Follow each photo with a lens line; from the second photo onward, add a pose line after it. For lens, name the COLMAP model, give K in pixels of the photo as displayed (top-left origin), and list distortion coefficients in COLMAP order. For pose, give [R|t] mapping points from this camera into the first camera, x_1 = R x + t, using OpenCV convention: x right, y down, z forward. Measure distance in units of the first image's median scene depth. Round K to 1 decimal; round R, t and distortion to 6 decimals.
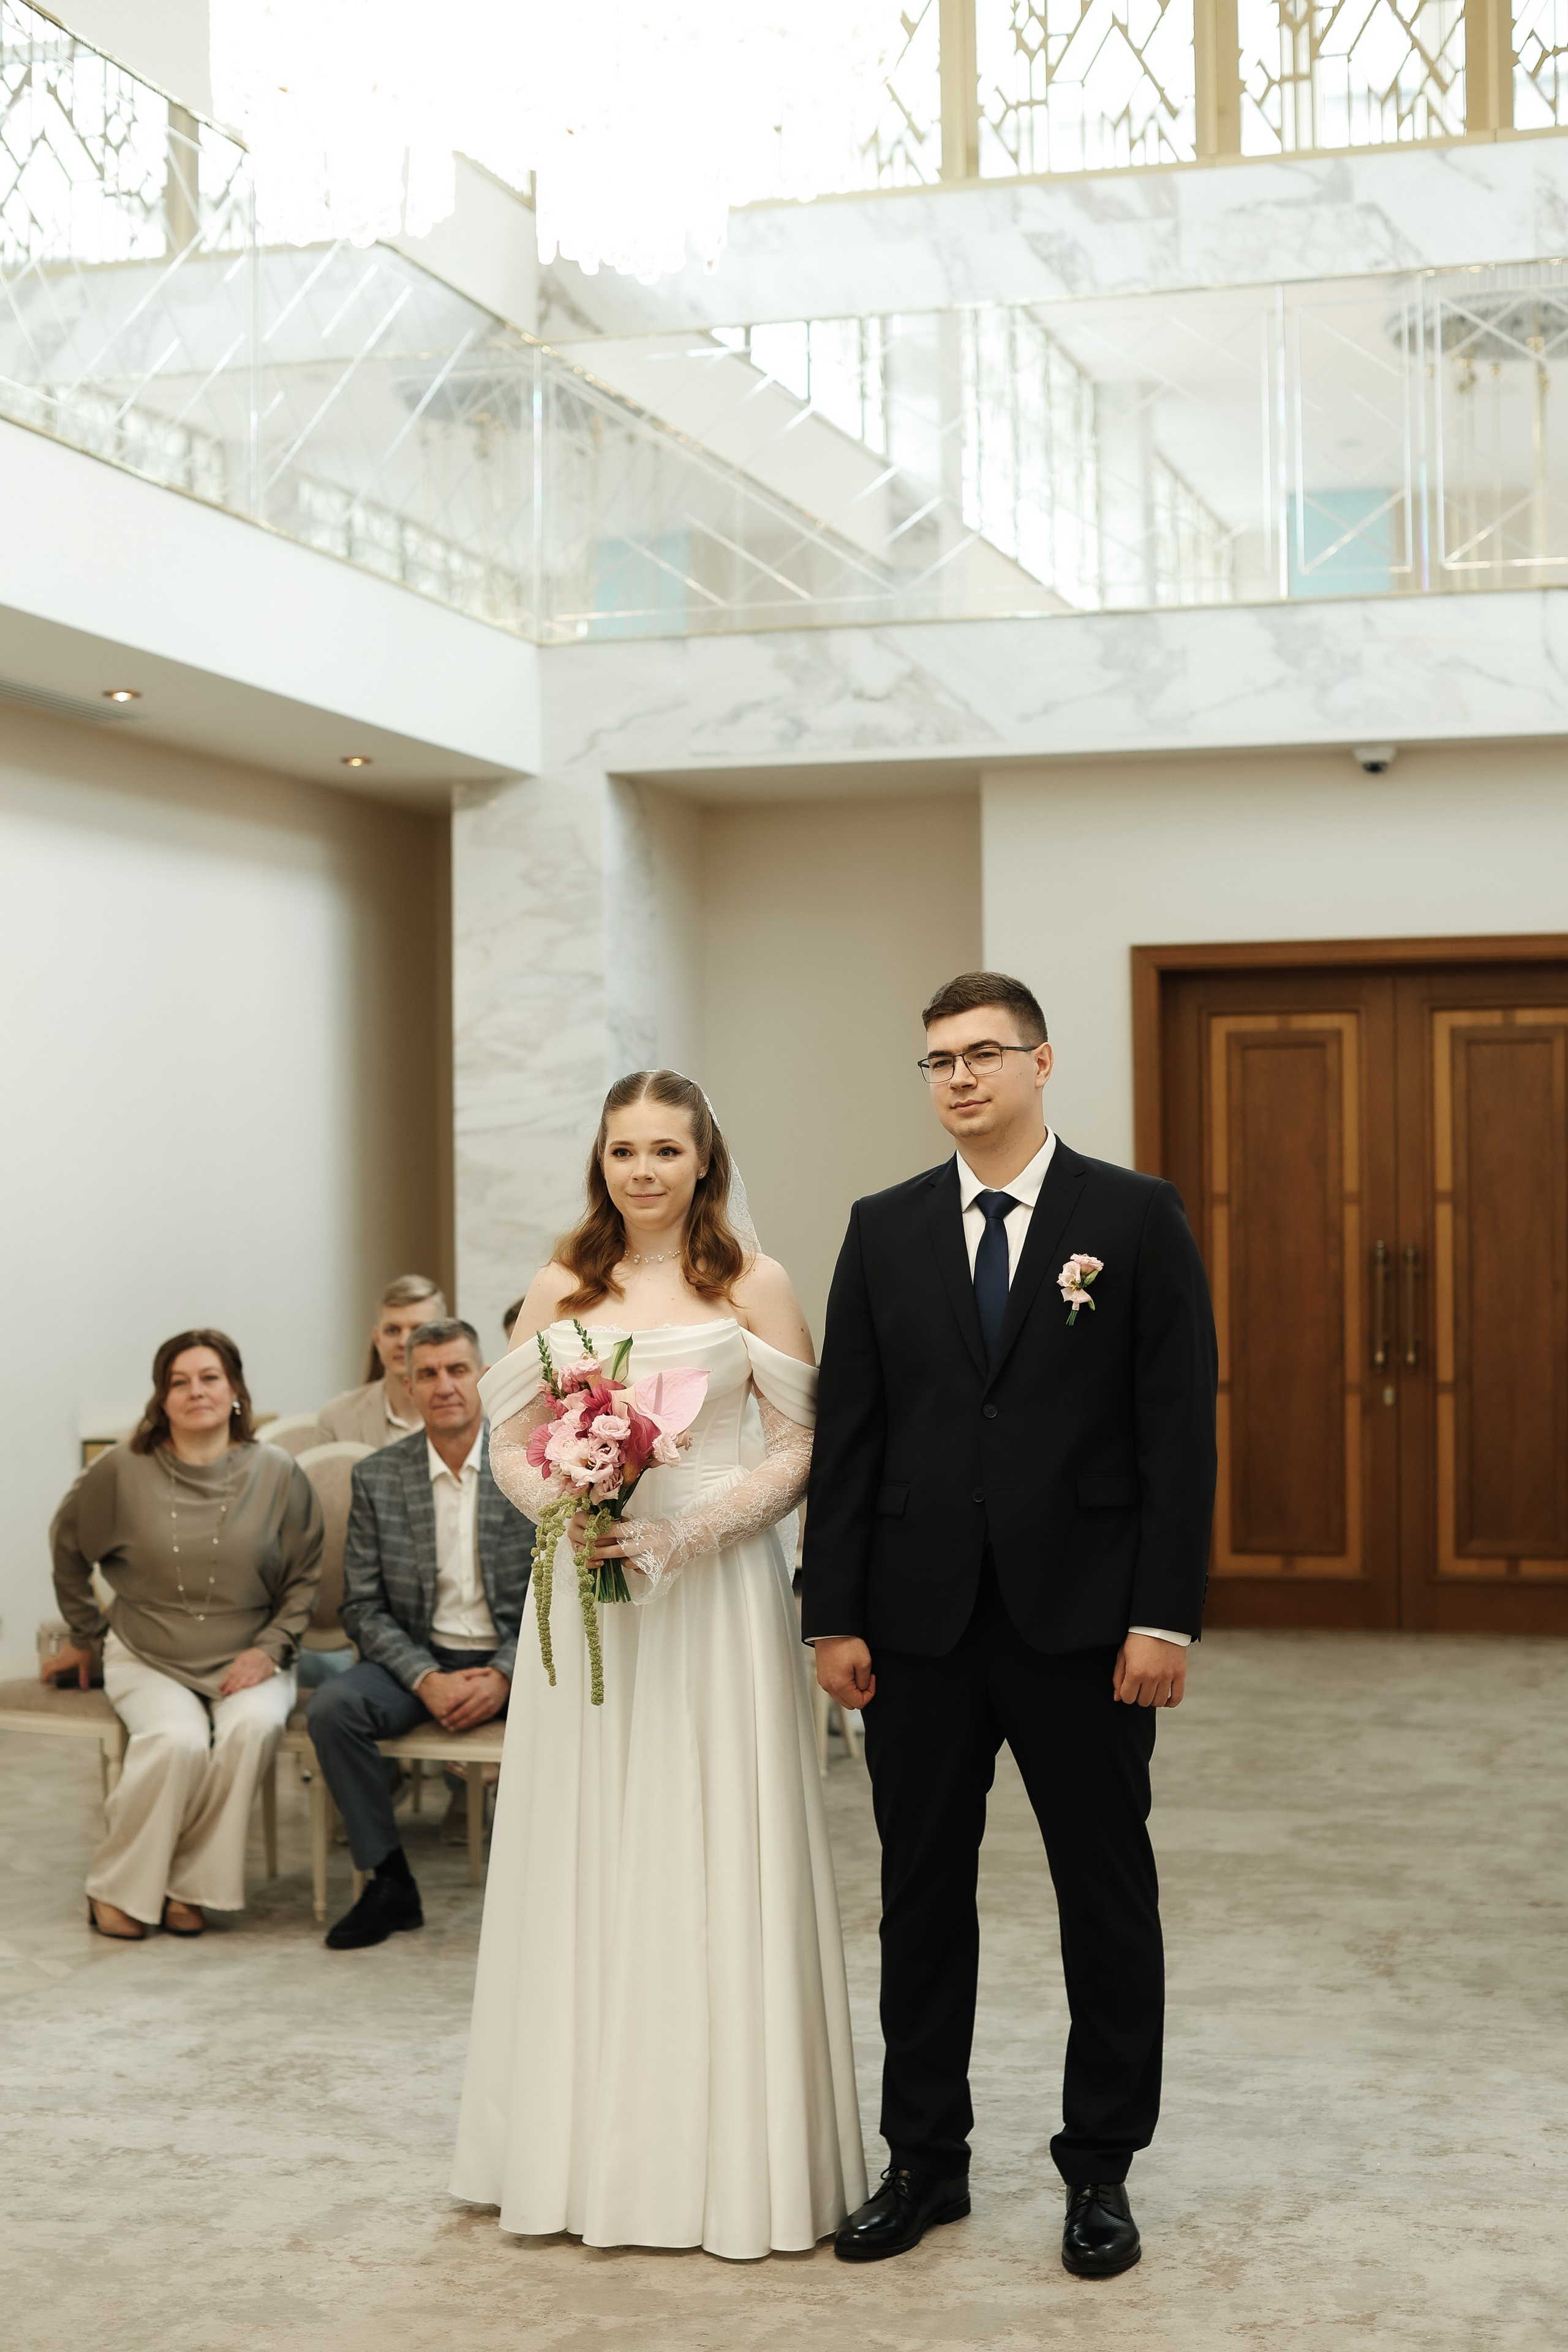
lens RADIAL K [[3378.6, 0, 770.5], [0, 3378.6, 1176.6], [0, 0, 1]] dist [-0.159595, 0.243877]
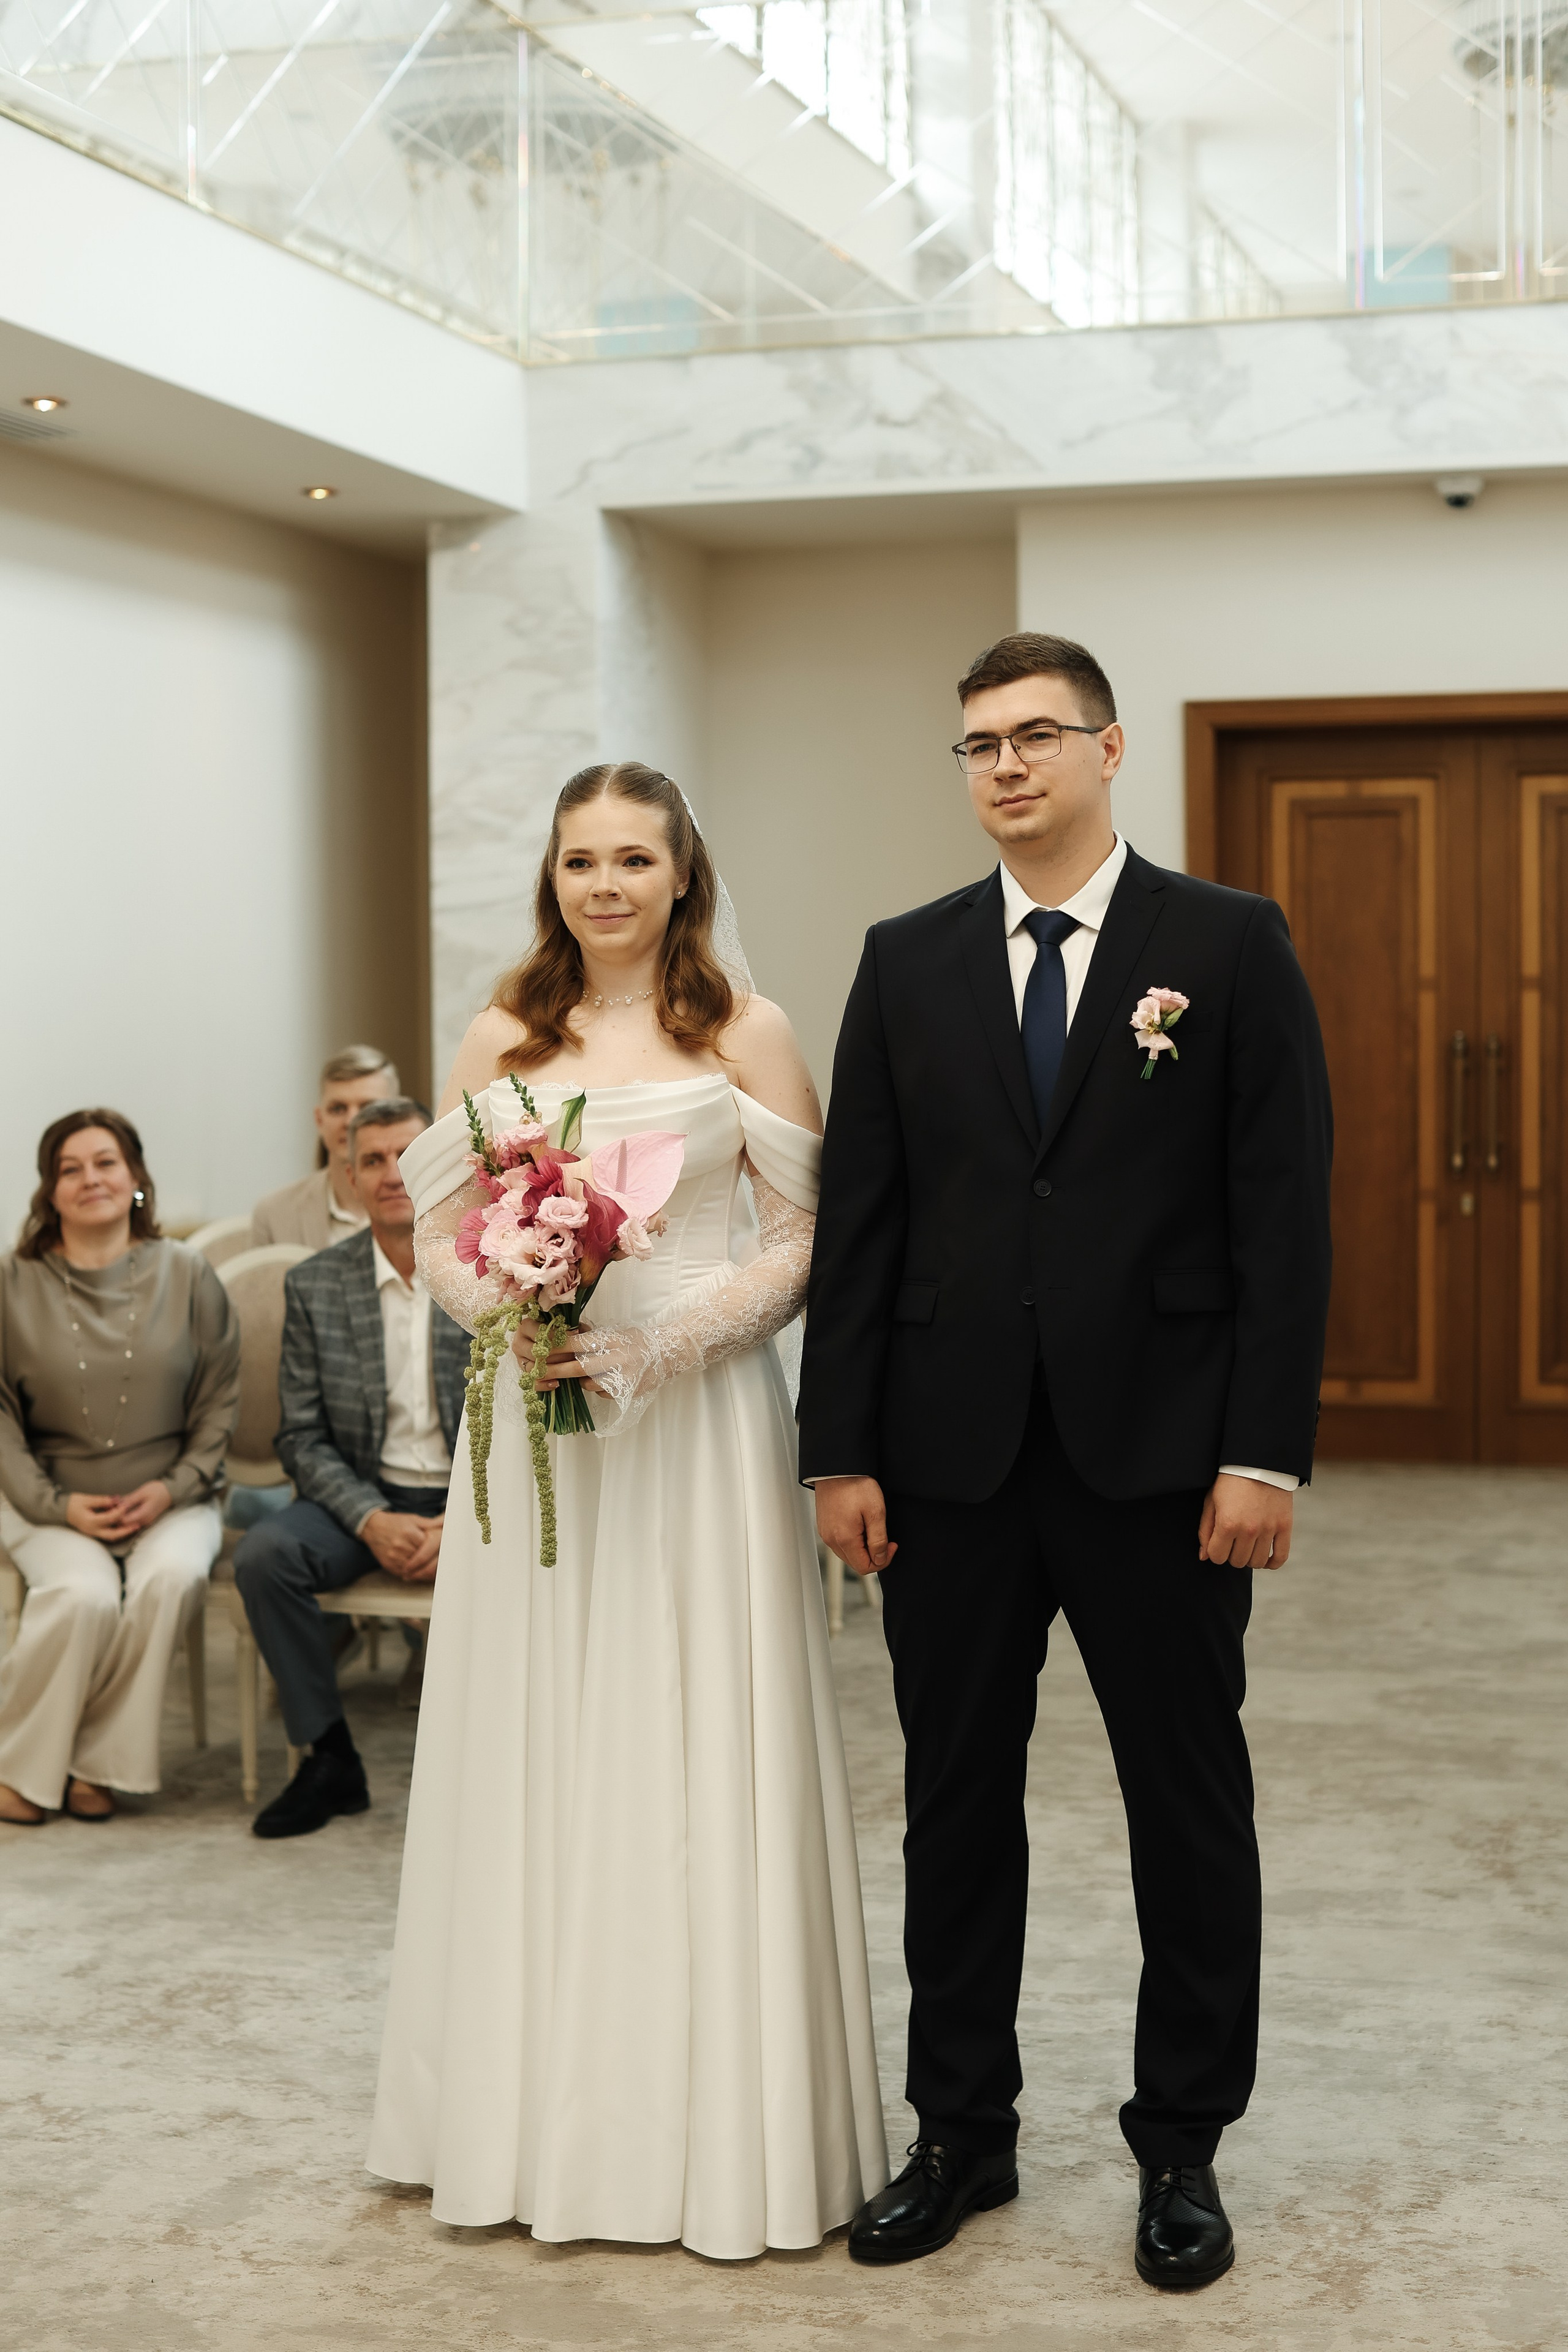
lens RADIAL K [[3378.6, 0, 770.5], [0, 3378.6, 1176.6], [0, 0, 1]] dist [-0.159595, 0.243877]
pose [[0.999983, 0.002239, -0.005346, 0.002867], [-0.001959, 0.998650, 0.051912, 0.017277], [0.005455, -0.051901, 0.998637, 0.149222]]
